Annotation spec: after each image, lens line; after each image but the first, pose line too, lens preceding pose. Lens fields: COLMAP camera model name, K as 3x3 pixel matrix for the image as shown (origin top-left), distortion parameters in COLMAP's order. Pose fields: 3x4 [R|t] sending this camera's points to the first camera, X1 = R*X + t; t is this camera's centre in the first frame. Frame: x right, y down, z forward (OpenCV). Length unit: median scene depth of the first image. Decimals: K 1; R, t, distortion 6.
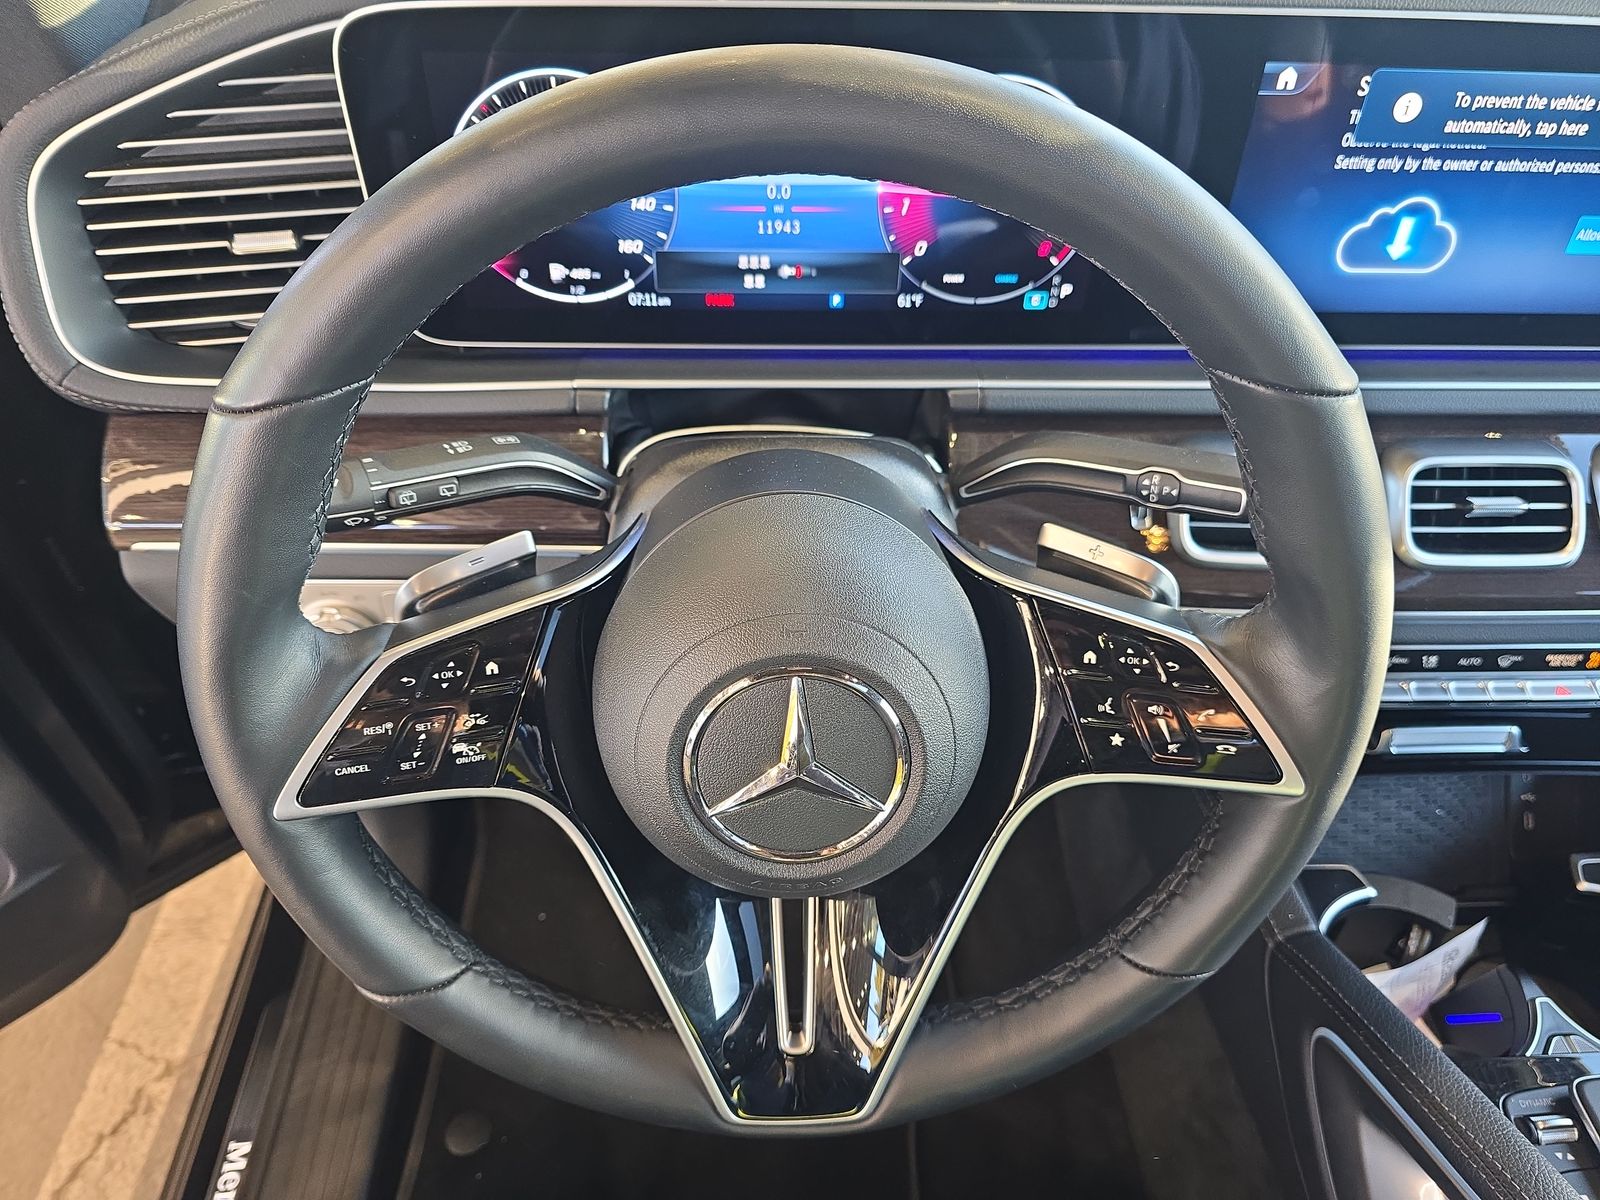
lens RADIAL K [[1087.5, 0, 806.4], [0, 1087.5, 604.9], [0, 0, 1]] dist [0.026004, -0.036814]
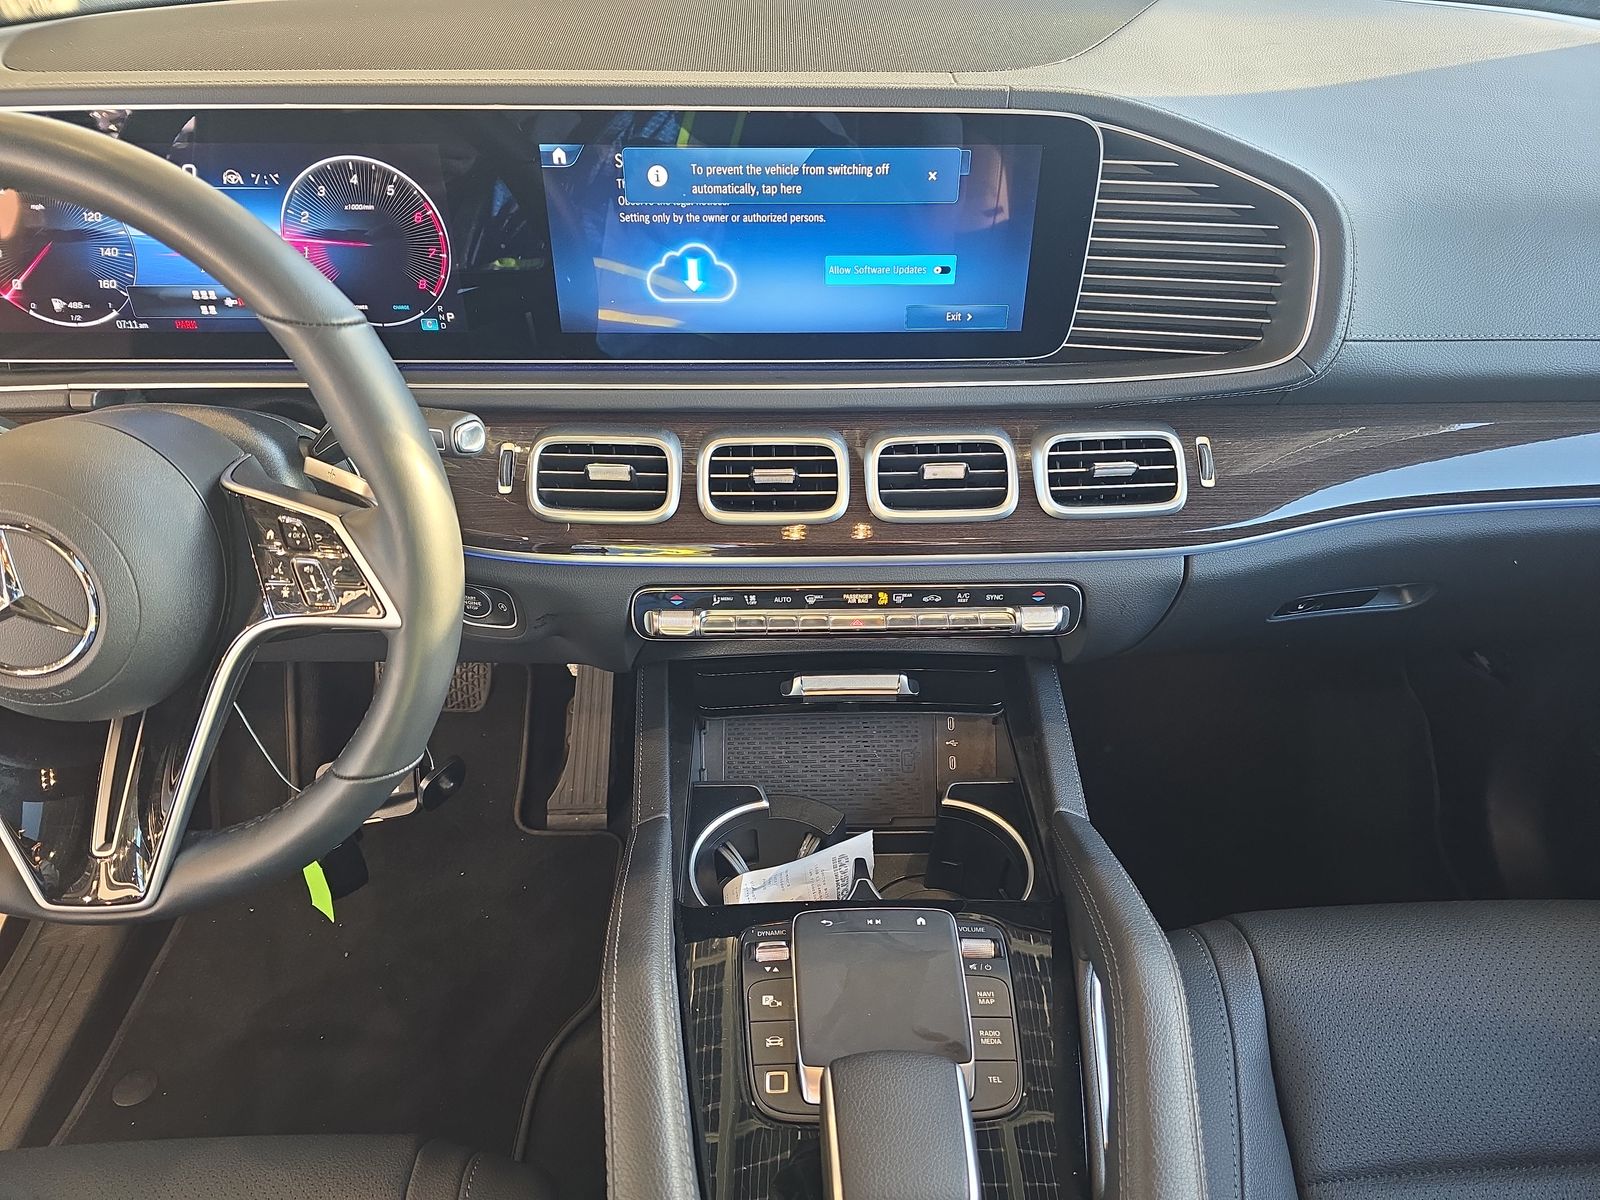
lens RADIAL K [[1067.9, 0, 833.6], [0, 1067.9, 622.4], [0, 0, 1]] dist [0.030164, -0.019590]
pose [[0.999729, -0.006711, -0.022301, 0.743658], [0.004128, 0.993484, -0.113893, 0.235025], [0.022920, 0.113770, 0.993243, -0.245421]]
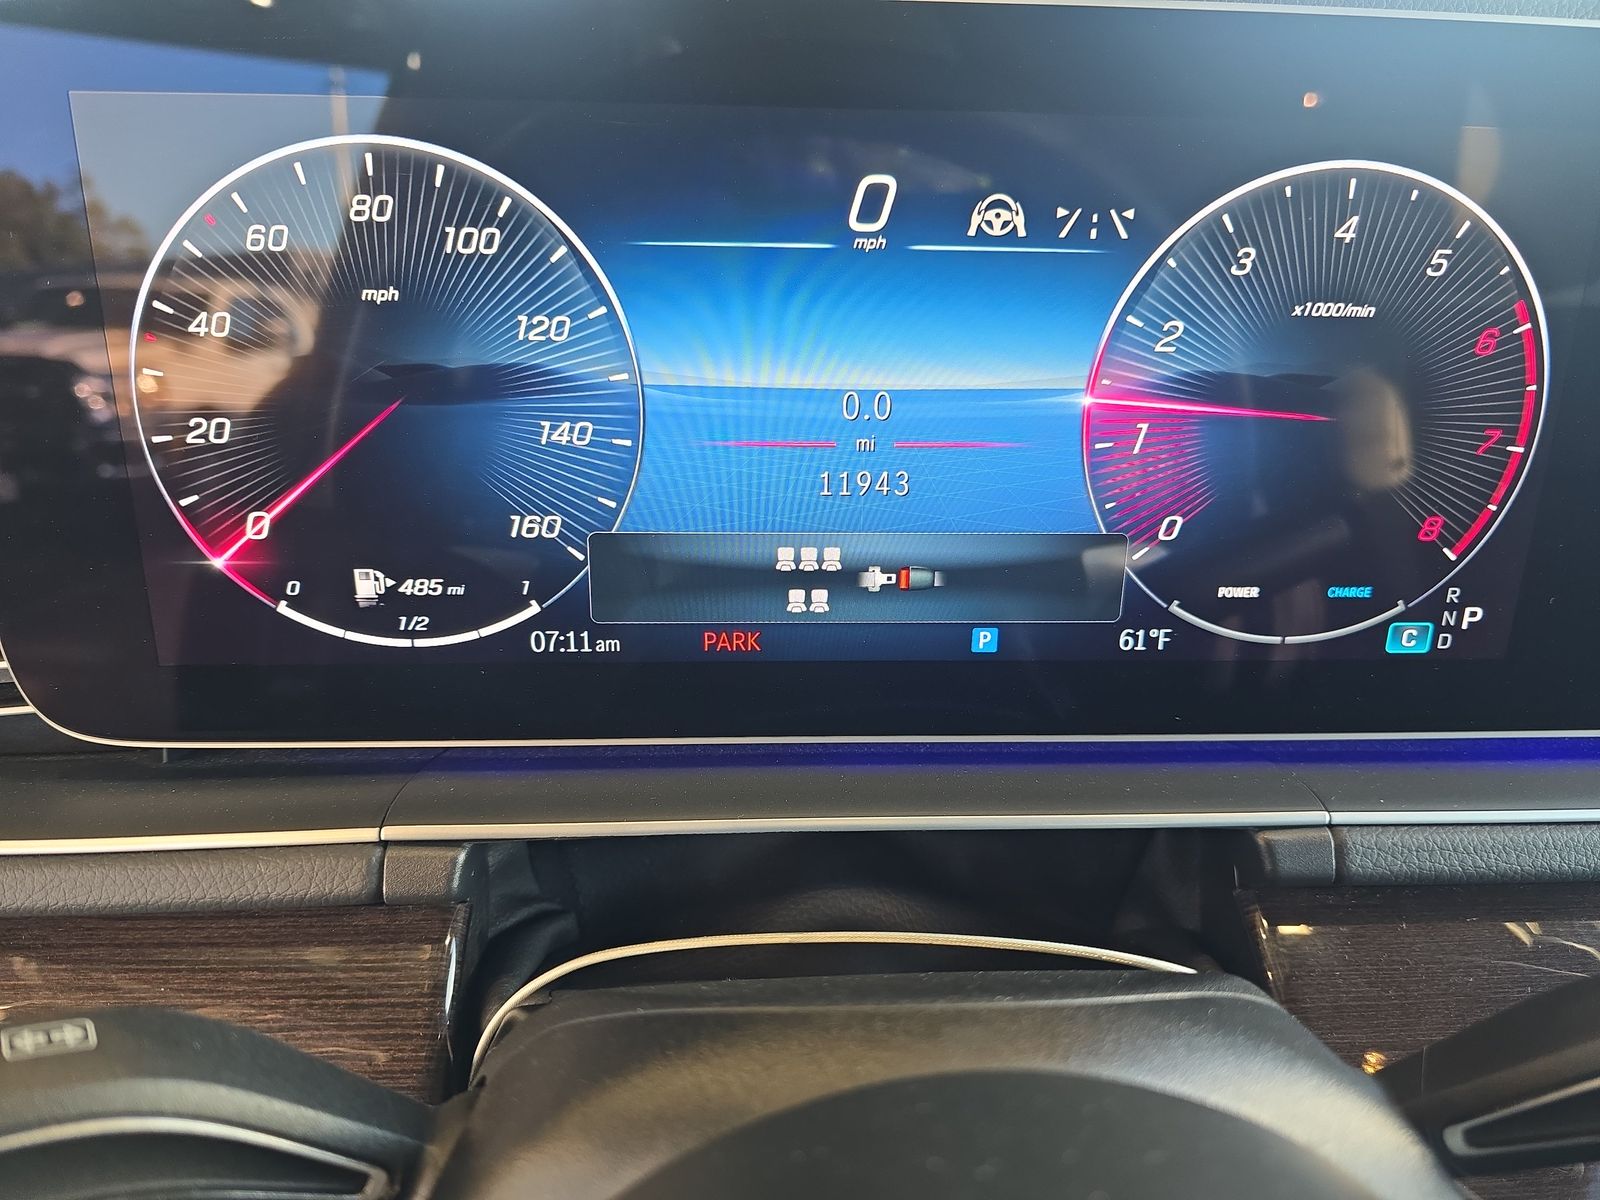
lens RADIAL K [[1067.9, 0, 801.6], [0, 1067.9, 648.7], [0, 0, 1]] dist [0.030164, -0.019590]
pose [[0.999586, -0.010850, 0.026652, -0.062638], [0.019205, 0.941285, -0.337067, -0.127921], [-0.021430, 0.337439, 0.941103, 0.588398]]
